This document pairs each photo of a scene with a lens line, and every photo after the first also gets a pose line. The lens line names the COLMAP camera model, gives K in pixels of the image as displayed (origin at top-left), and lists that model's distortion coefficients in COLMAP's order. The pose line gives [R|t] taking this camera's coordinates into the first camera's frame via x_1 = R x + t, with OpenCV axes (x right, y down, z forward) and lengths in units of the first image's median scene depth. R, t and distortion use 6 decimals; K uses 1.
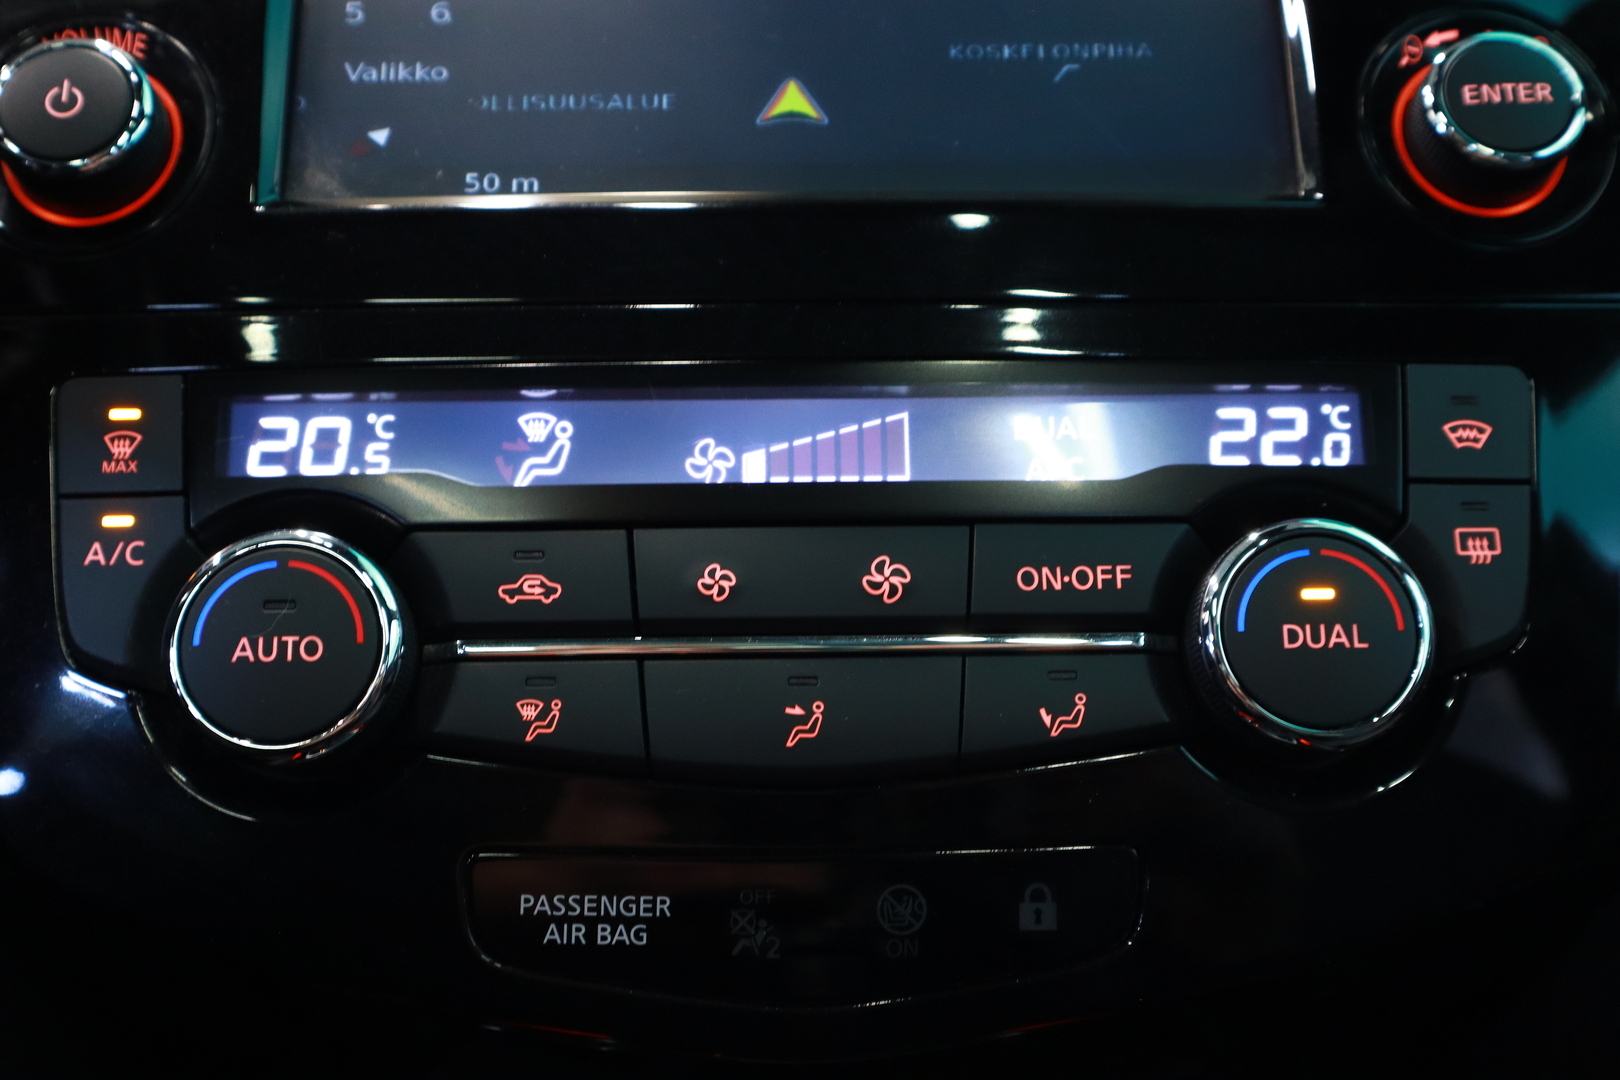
lens RADIAL K [[1813.4, 0, 843.5], [0, 1813.4, 534.1], [0, 0, 1]] dist [0.036355, 0.000000]
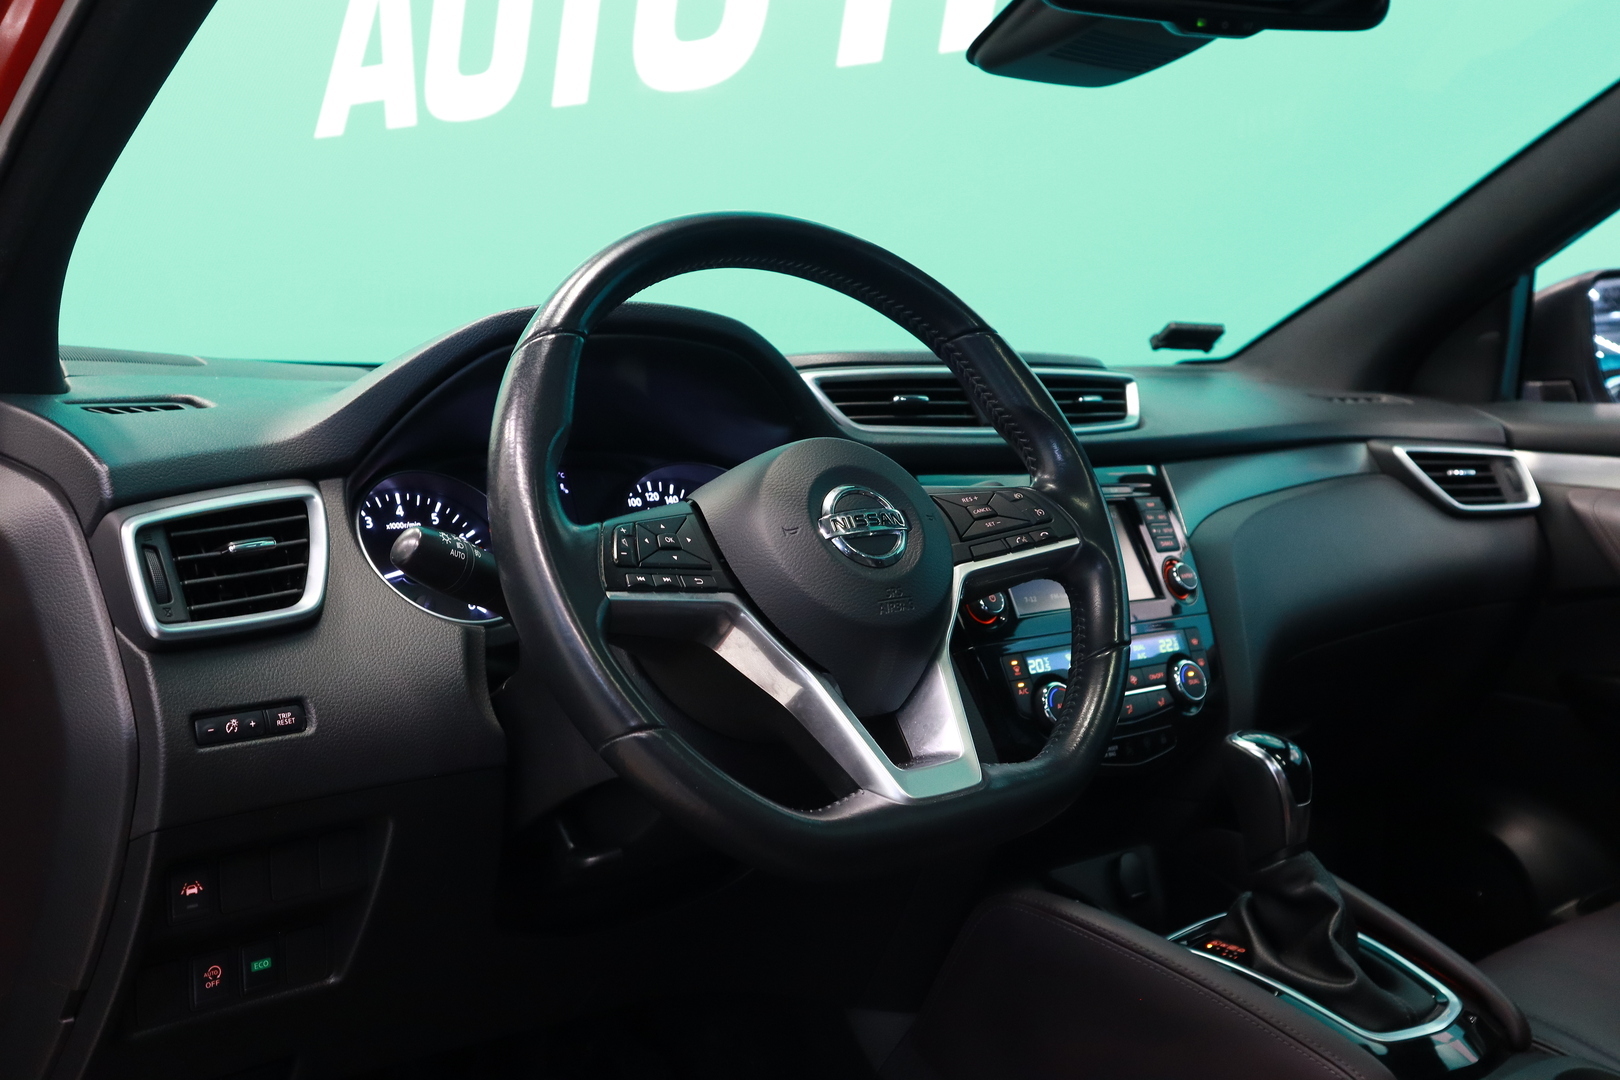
lens RADIAL K [[1531.0, 0, 798.8], [0, 1531.0, 538.3], [0, 0, 1]] dist [-0.032825, 0.000000]
pose [[0.801172, -0.048122, 0.596496, -3.212633], [0.111021, 0.991411, -0.069135, -0.174231], [-0.588045, 0.121612, 0.799633, -1.901546]]
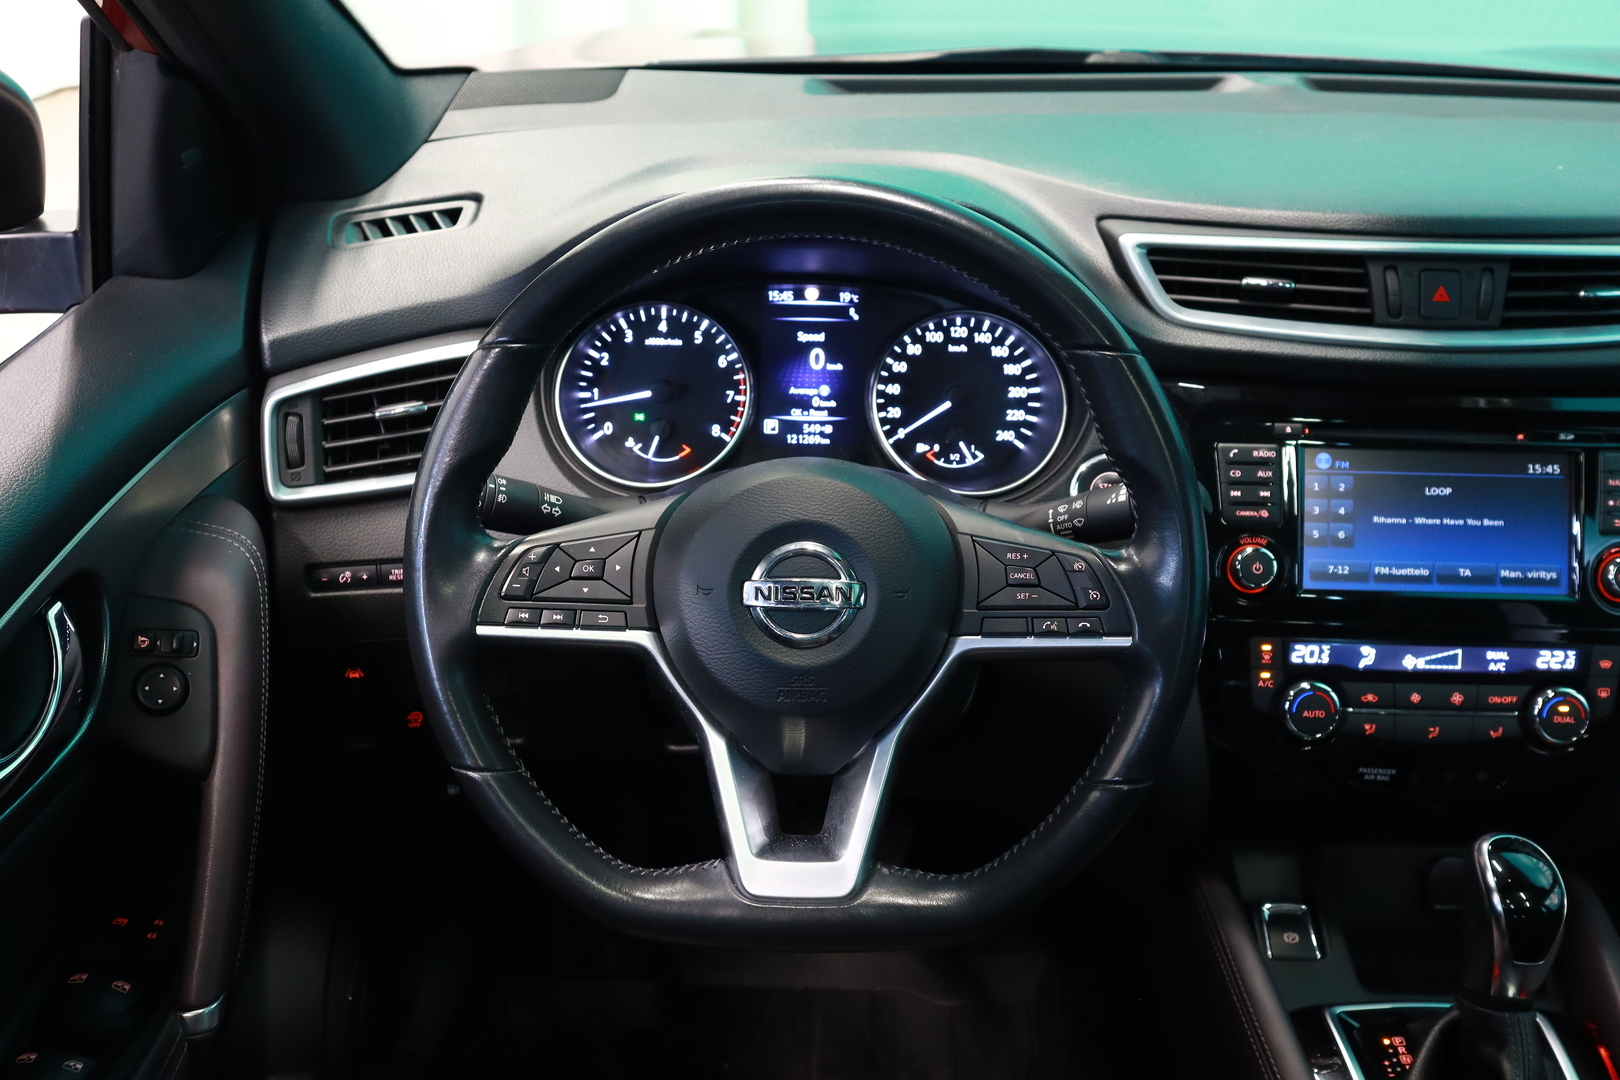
lens RADIAL K [[1591.1, 0, 818.7], [0, 1591.1, 527.8], [0, 0, 1]] dist [-0.007215, 0.000000]
pose [[0.999190, 0.040223, -0.001455, -1.369007], [-0.038032, 0.955366, 0.292966, -1.285755], [0.013174, -0.292674, 0.956122, -2.227405]]
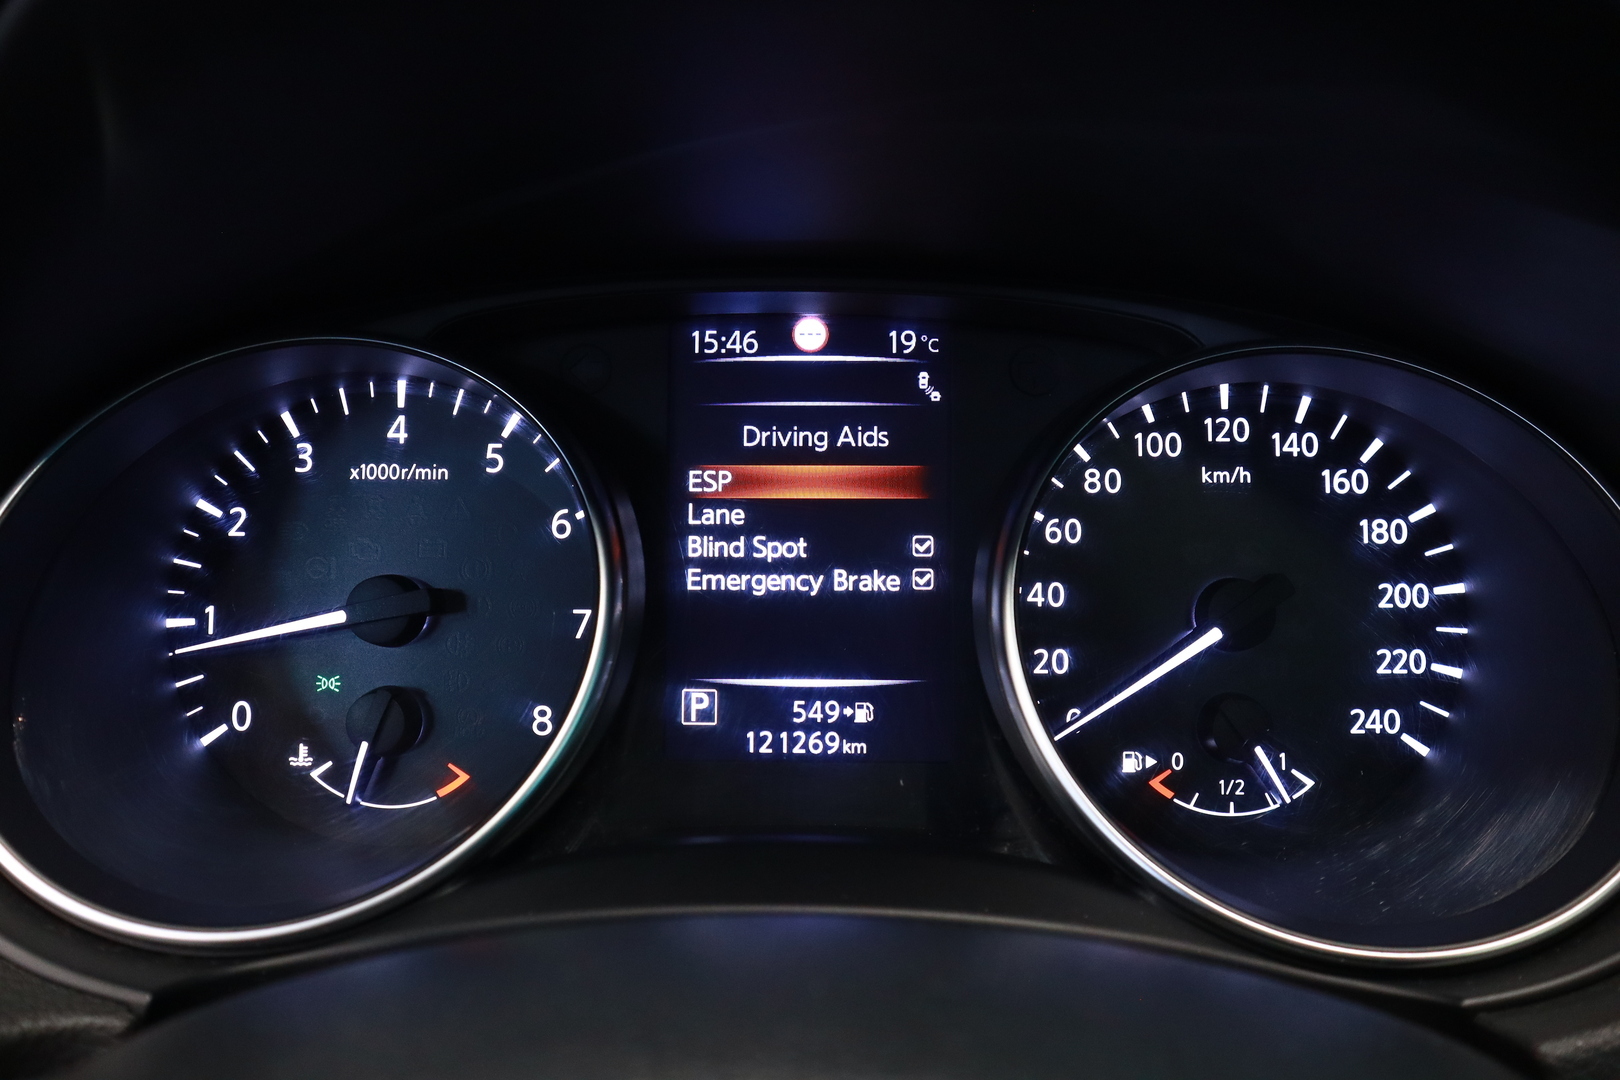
lens RADIAL K [[1269.9, 0, 814.9], [0, 1269.9, 501.9], [0, 0, 1]] dist [-0.057547, 0.000268]
pose [[0.999214, 0.021577, -0.033262, -1.370466], [-0.017212, 0.991839, 0.126329, -0.686935], [0.035716, -0.125658, 0.991431, 0.530415]]
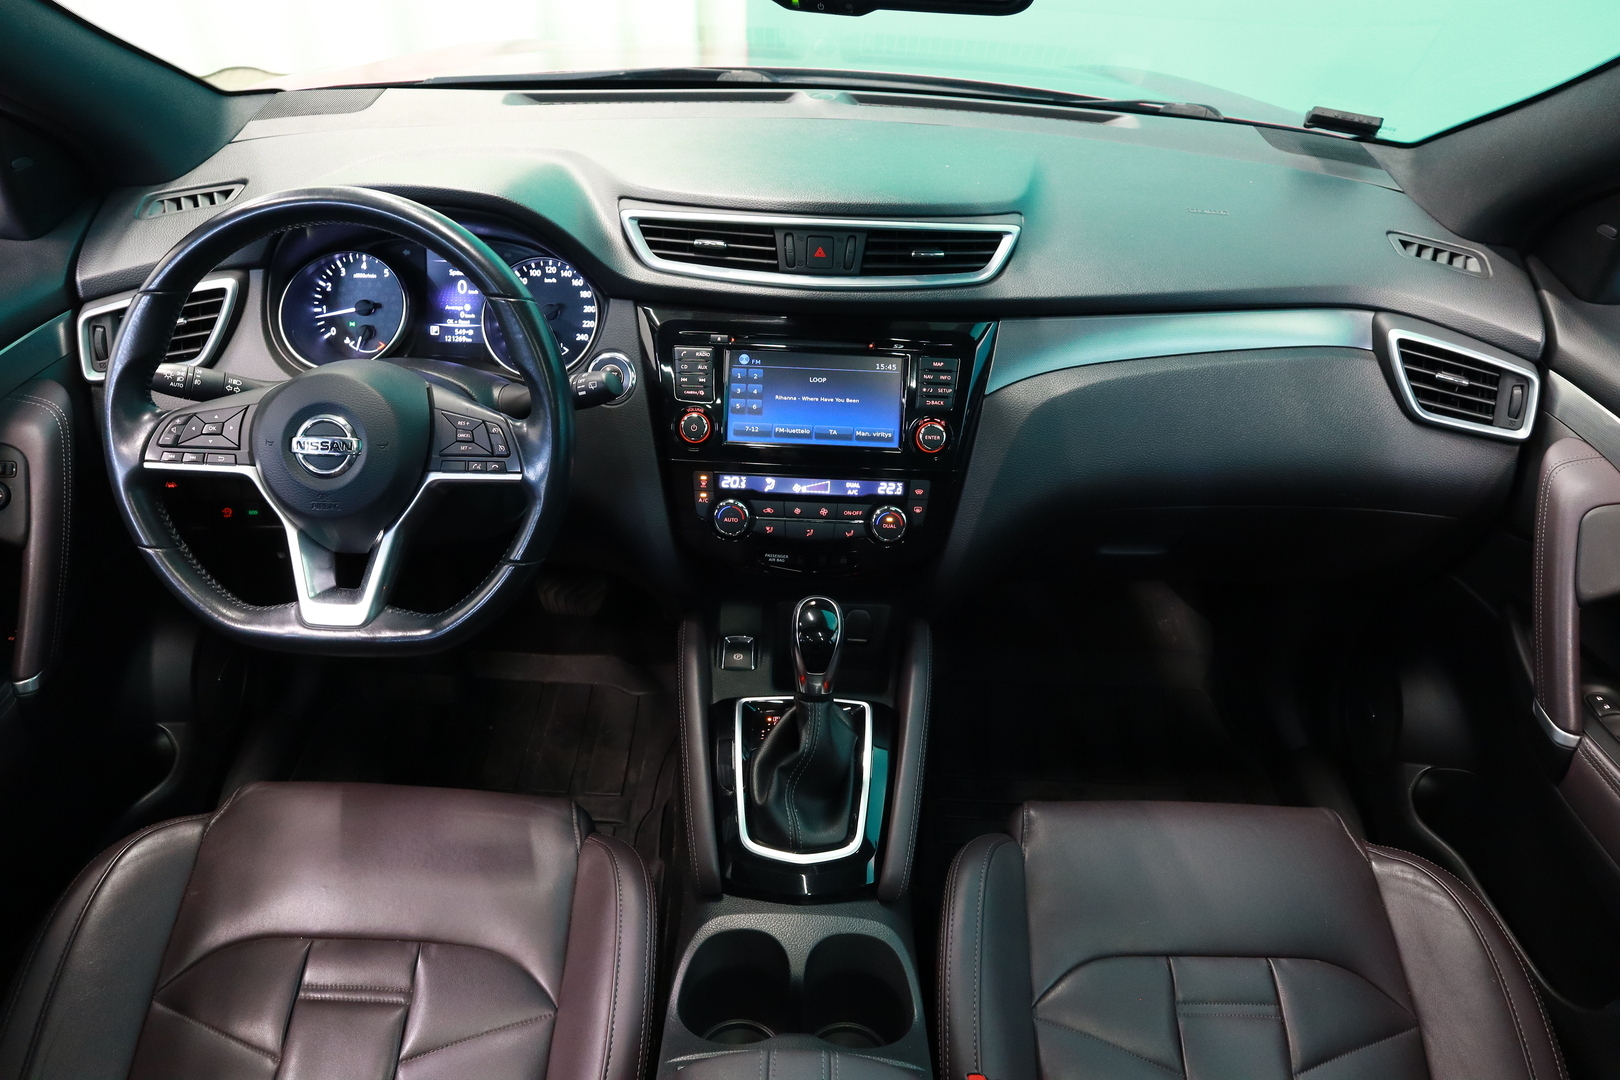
lens RADIAL K [[1105.6, 0, 813.0], [0, 1105.6, 530.6], [0, 0, 1]] dist [-0.115448, 0.058023]
pose [[0.998350, 0.057046, 0.006610, -0.035500], [-0.054435, 0.903364, 0.425407, -1.534095], [0.018297, -0.425064, 0.904978, -2.495810]]
